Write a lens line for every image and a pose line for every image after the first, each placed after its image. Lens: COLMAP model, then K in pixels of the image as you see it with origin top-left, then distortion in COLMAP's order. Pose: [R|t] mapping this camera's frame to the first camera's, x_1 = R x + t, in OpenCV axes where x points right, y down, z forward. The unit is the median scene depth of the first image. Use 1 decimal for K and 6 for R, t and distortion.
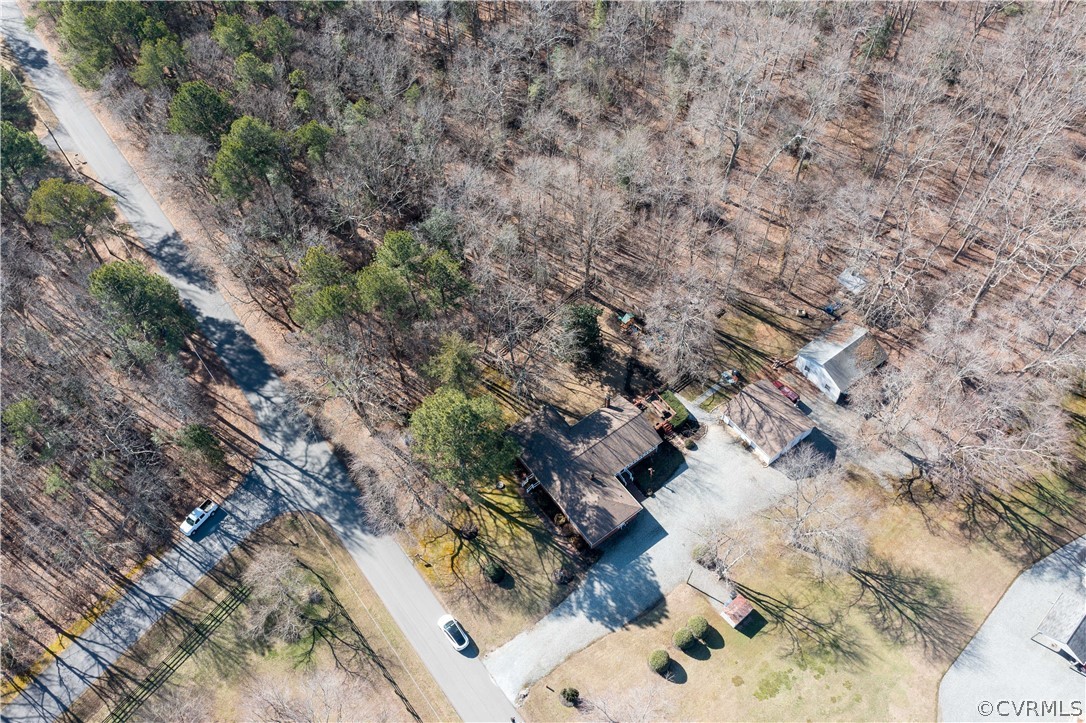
lens RADIAL K [[868.9, 0, 540.4], [0, 868.9, 362.8], [0, 0, 1]] dist [-0.000740, 0.018378]
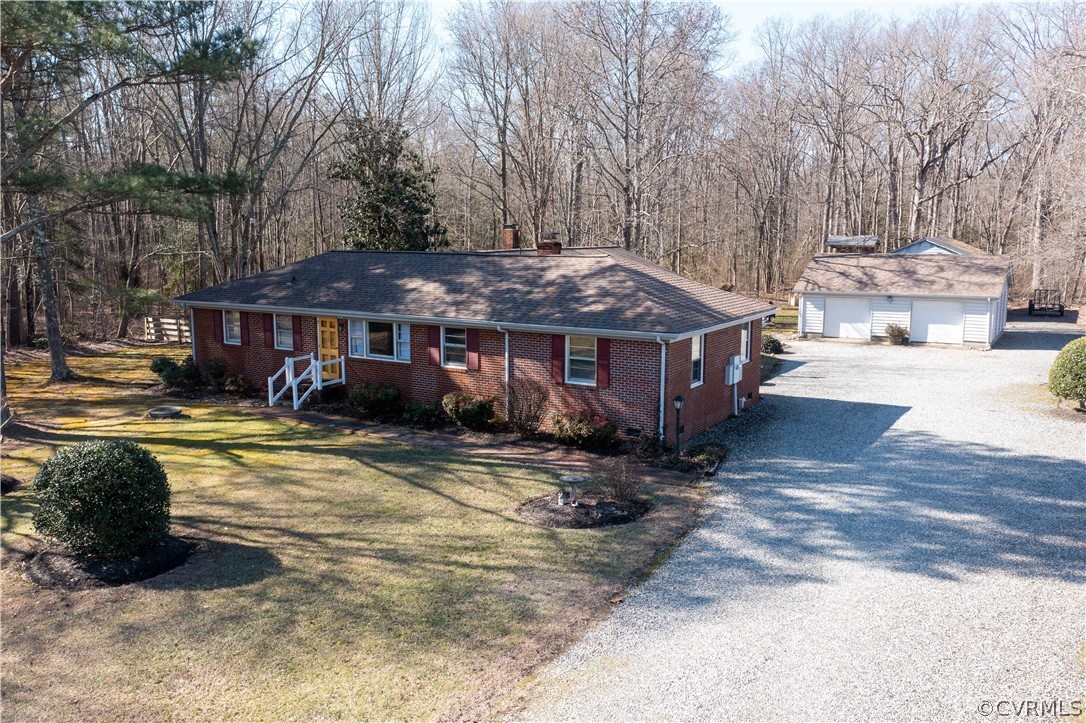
lens RADIAL K [[868.9, 0, 538.7], [0, 868.9, 364.6], [0, 0, 1]] dist [-0.000740, 0.018378]
pose [[0.933586, -0.046020, 0.355386, -0.037291], [0.292360, 0.671300, -0.681089, 0.320698], [-0.207227, 0.739756, 0.640170, 0.842248]]
